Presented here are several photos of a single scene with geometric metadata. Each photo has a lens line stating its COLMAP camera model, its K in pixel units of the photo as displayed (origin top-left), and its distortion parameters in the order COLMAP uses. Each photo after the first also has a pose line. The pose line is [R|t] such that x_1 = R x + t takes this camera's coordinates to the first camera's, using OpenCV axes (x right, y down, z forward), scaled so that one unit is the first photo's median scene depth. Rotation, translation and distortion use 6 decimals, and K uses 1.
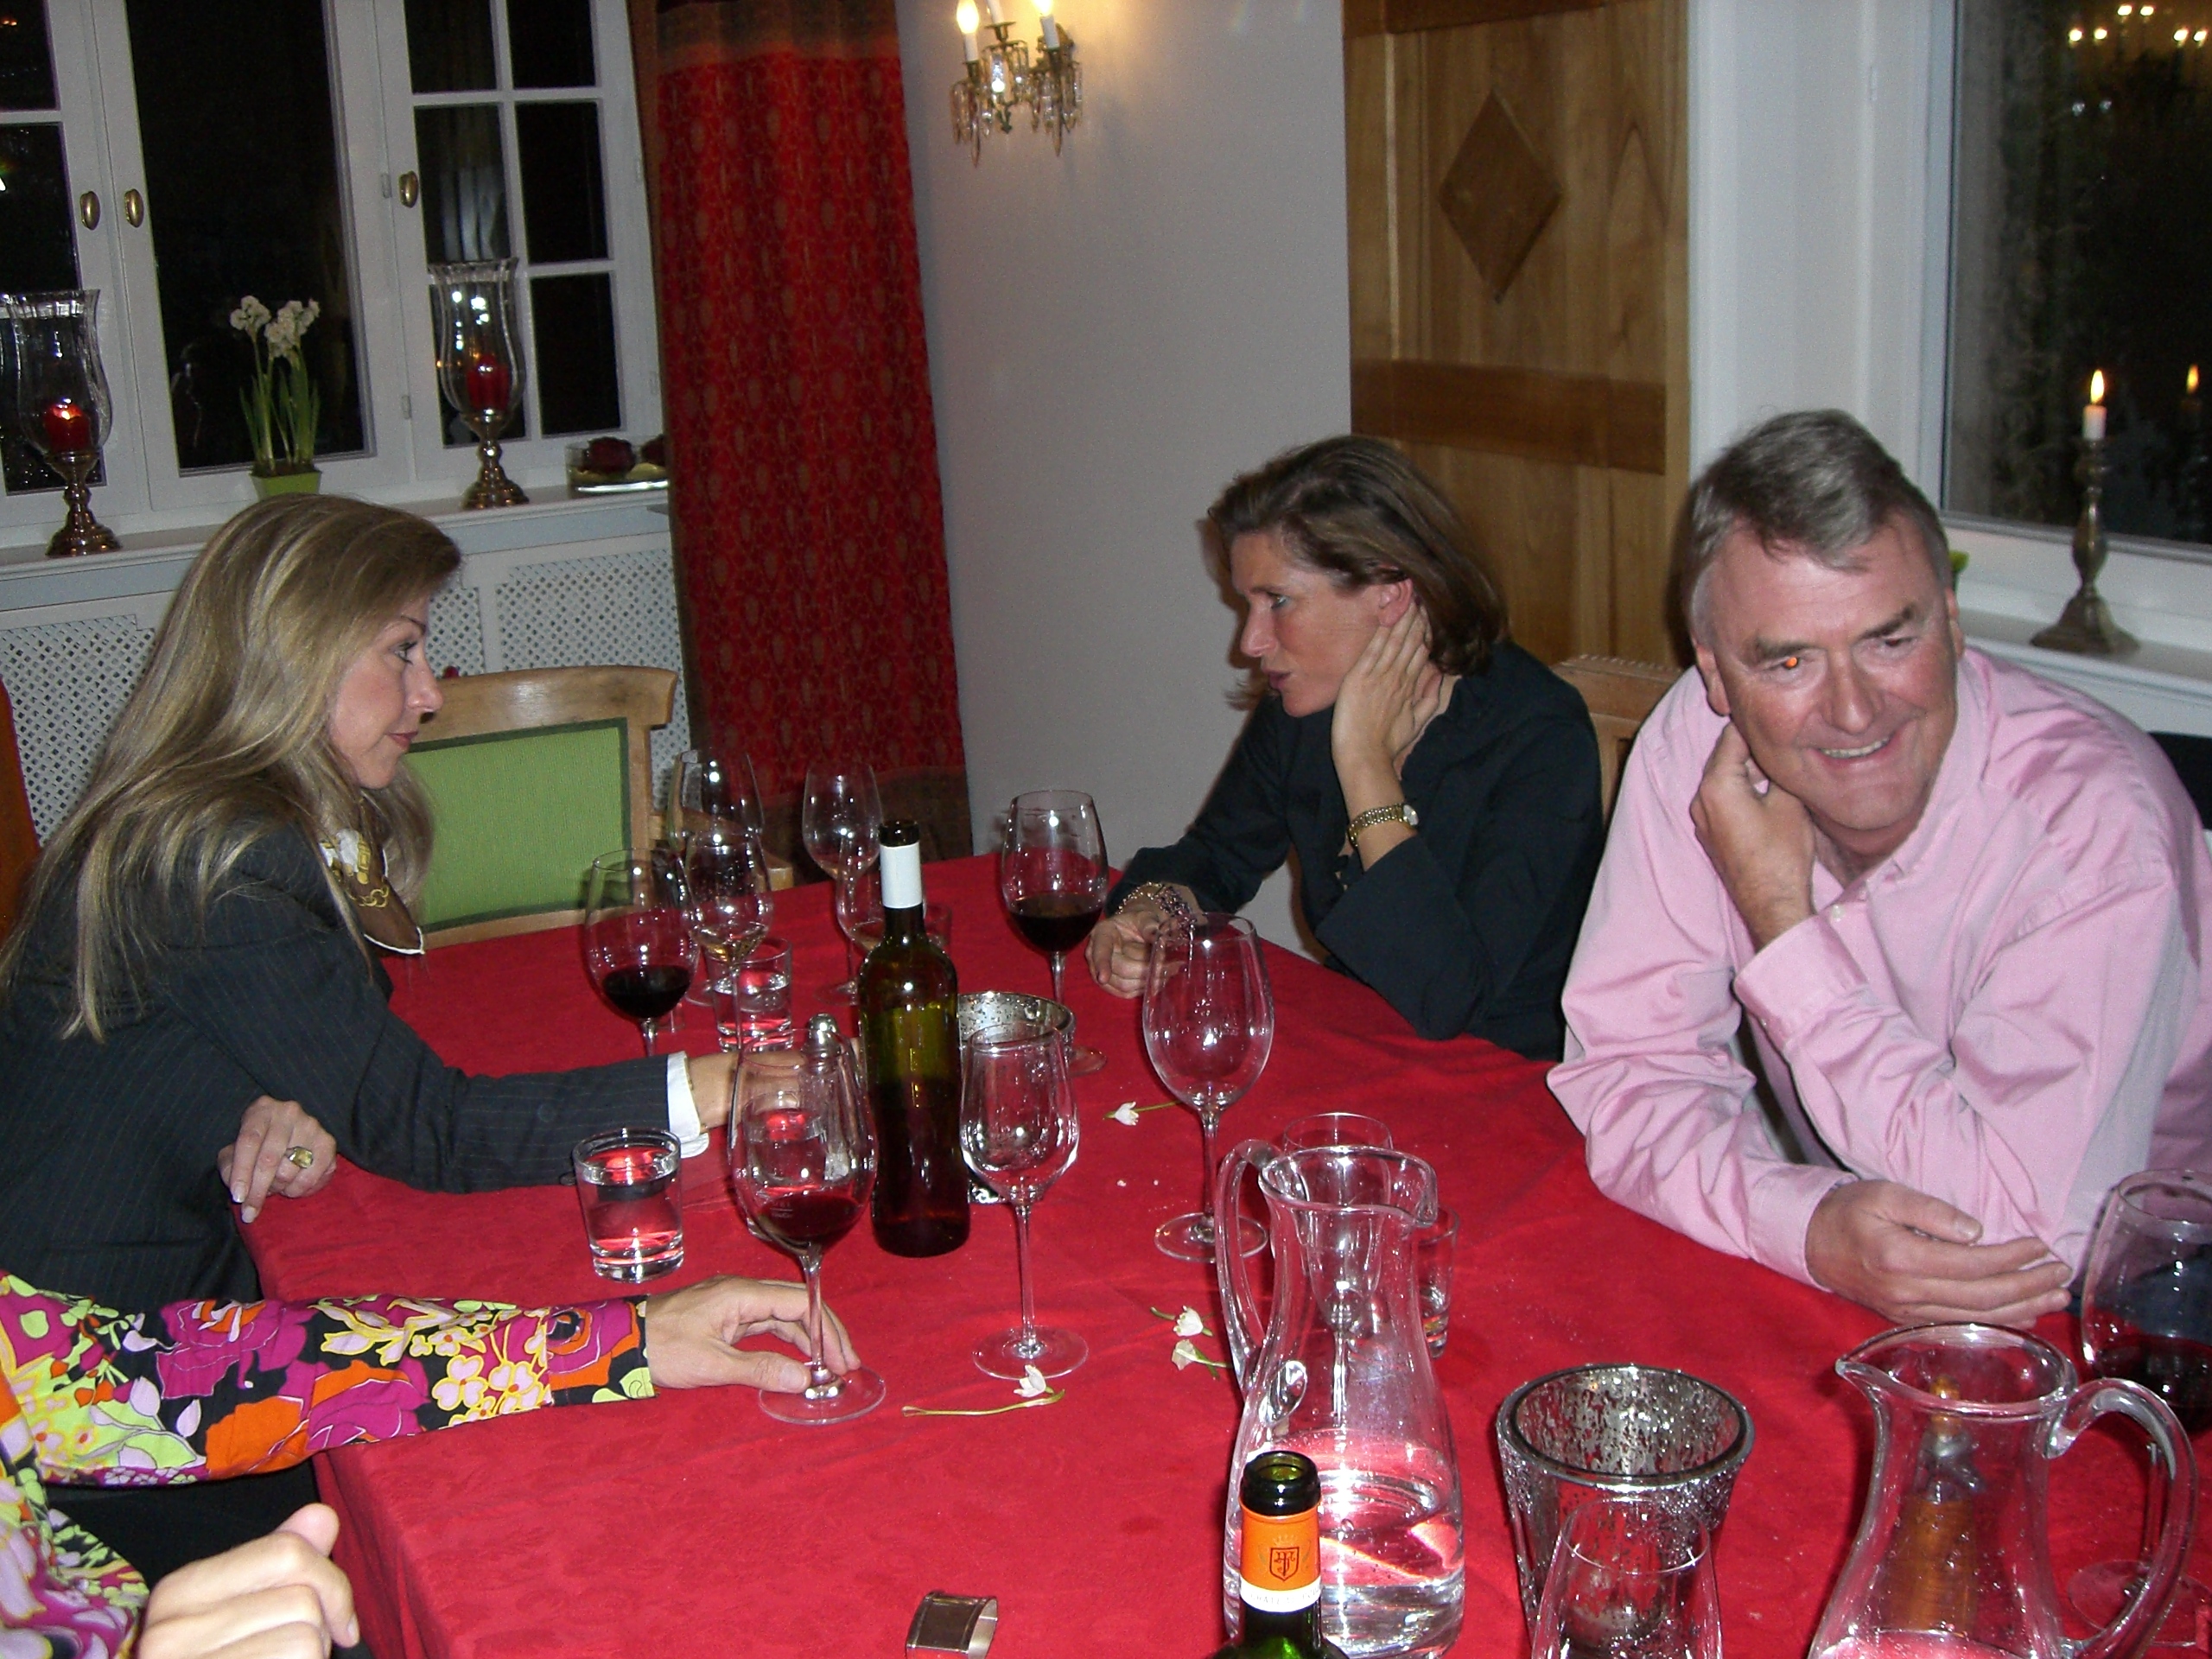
lens RADIAL K [[2420.1, 0, 1106.0], [0, 2420.1, 829.5], [0, 0, 1]] dist [-0.183024, -0.034056]
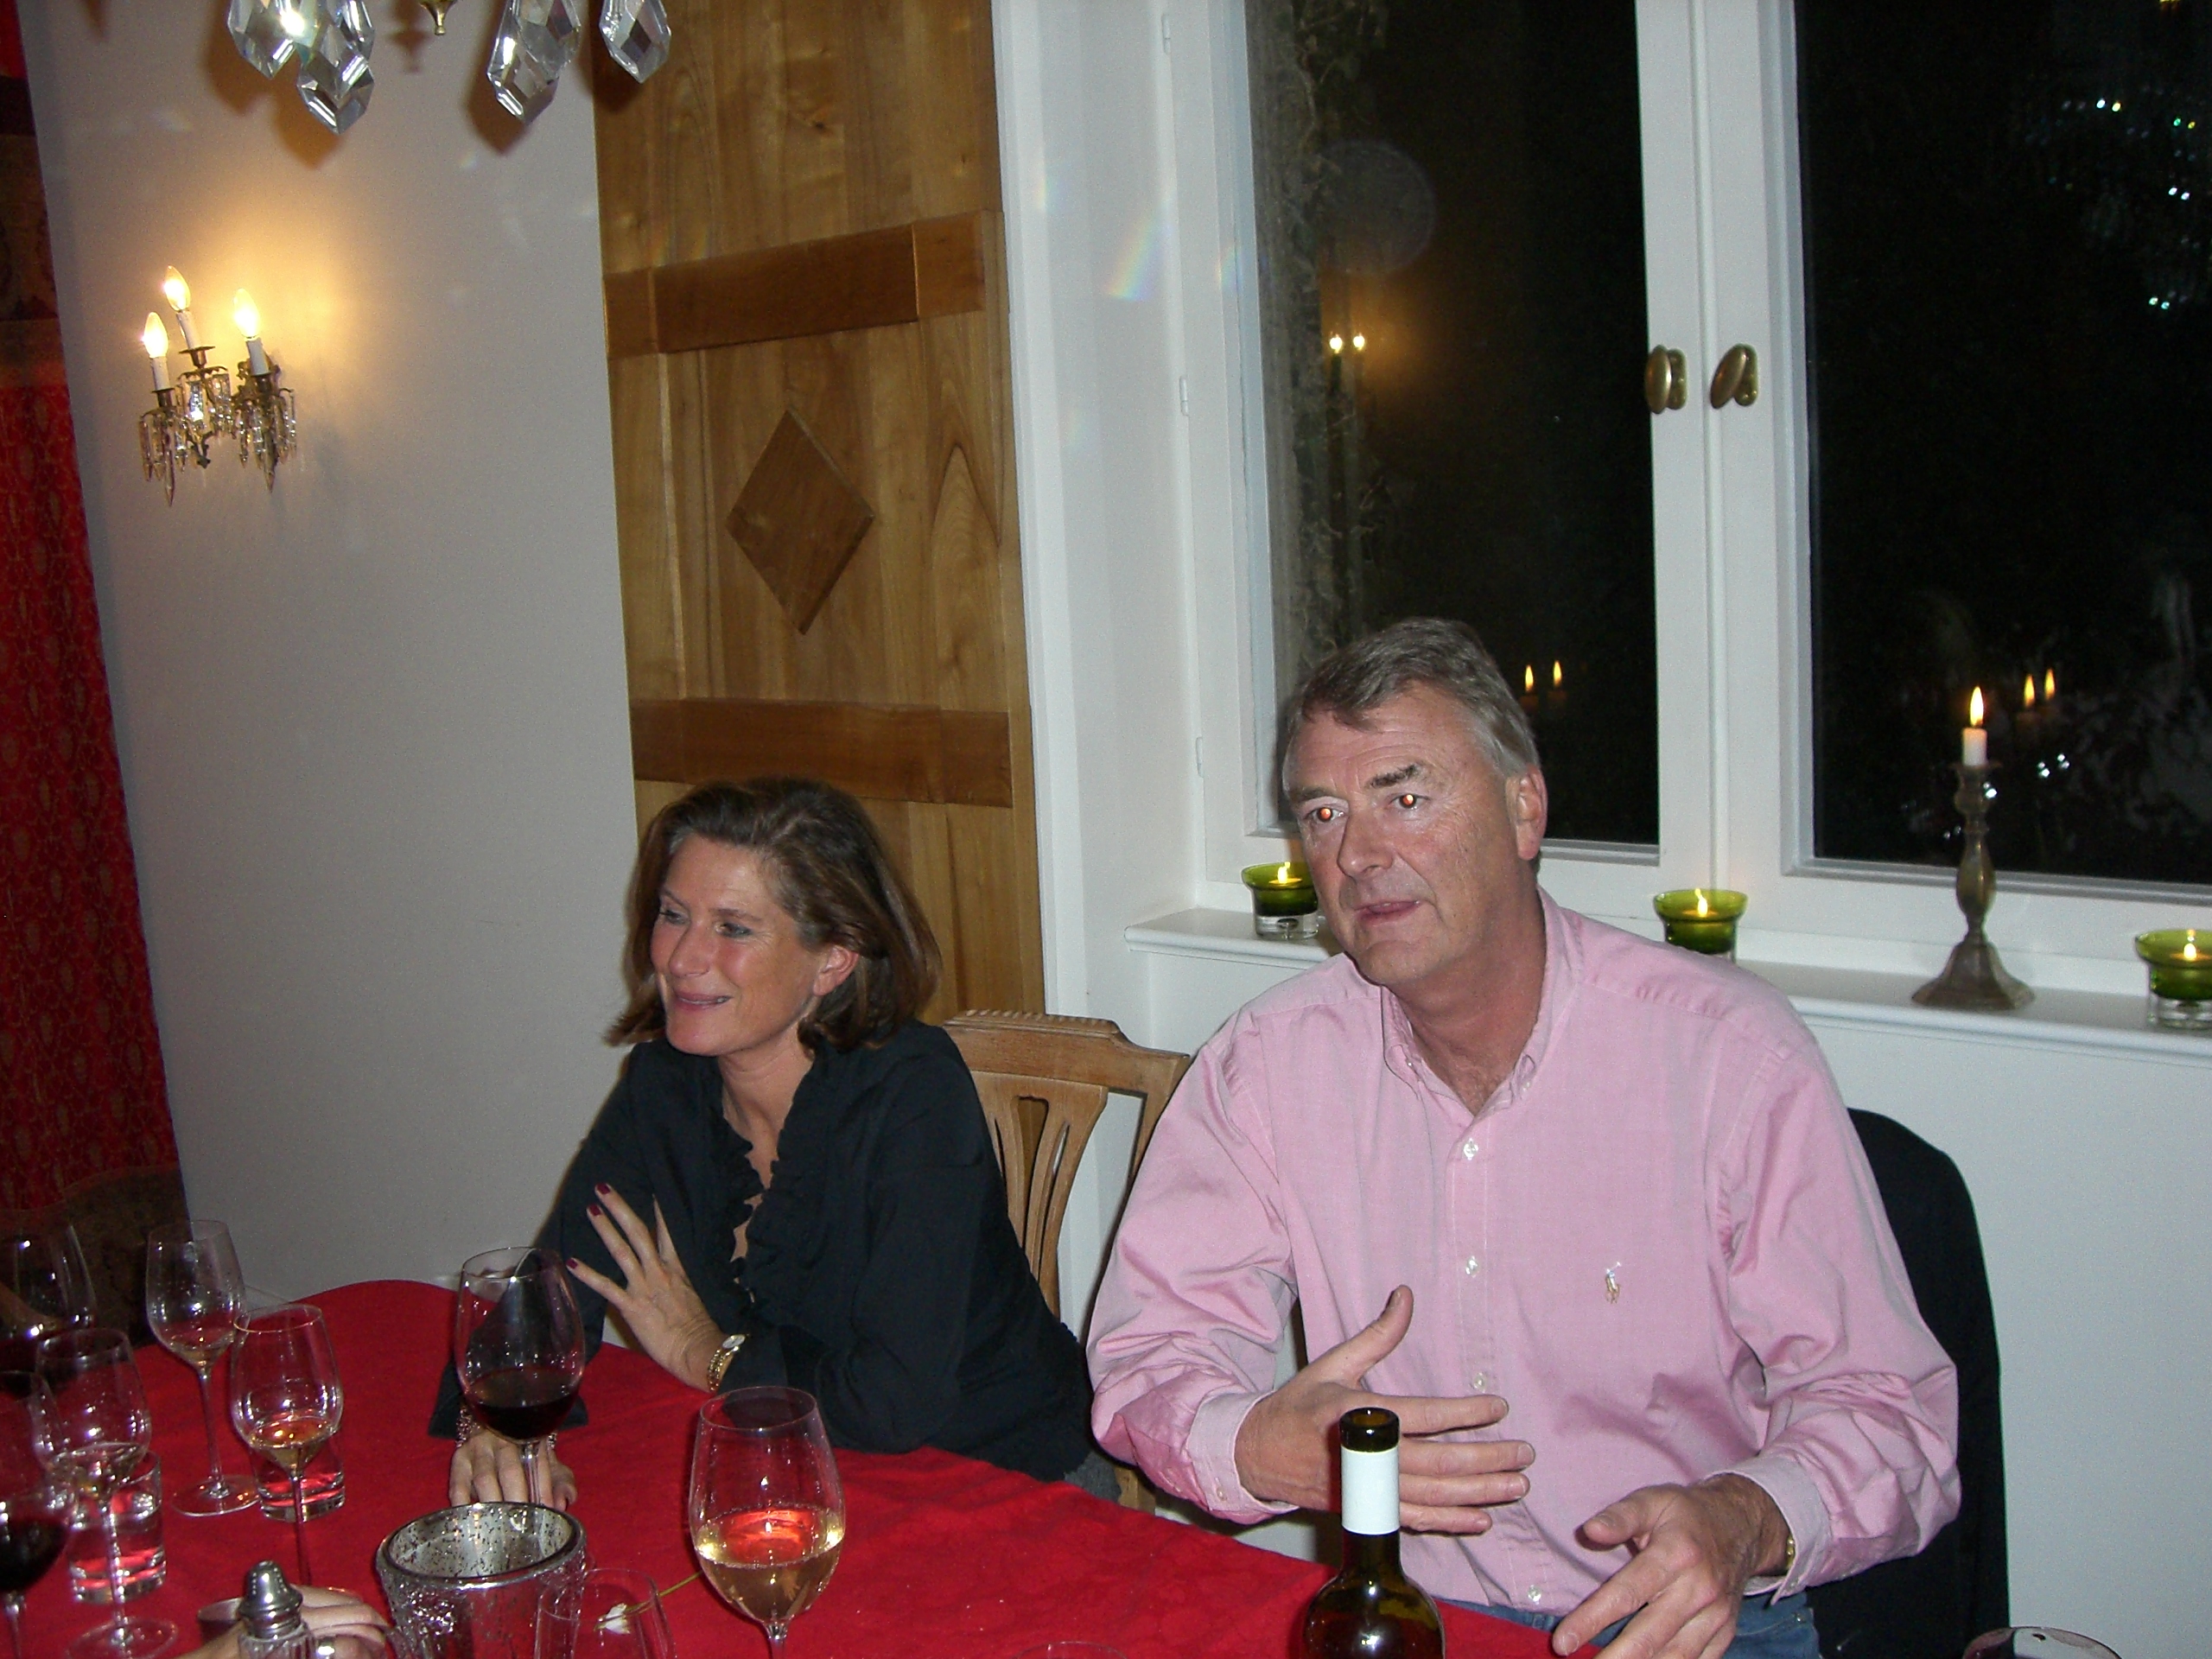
lens RADIAL K [[2337.5, 0, 1106.0], [0, 2337.5, 829.5], [0, 0, 1]] dist [-0.222650, 0.228509]
pose [[0.922446, -0.054276, 0.382291, -0.078649], [0.103670, 0.988532, -0.109803, -0.030386], [-0.371948, 0.140919, 0.917495, 0.120951]]
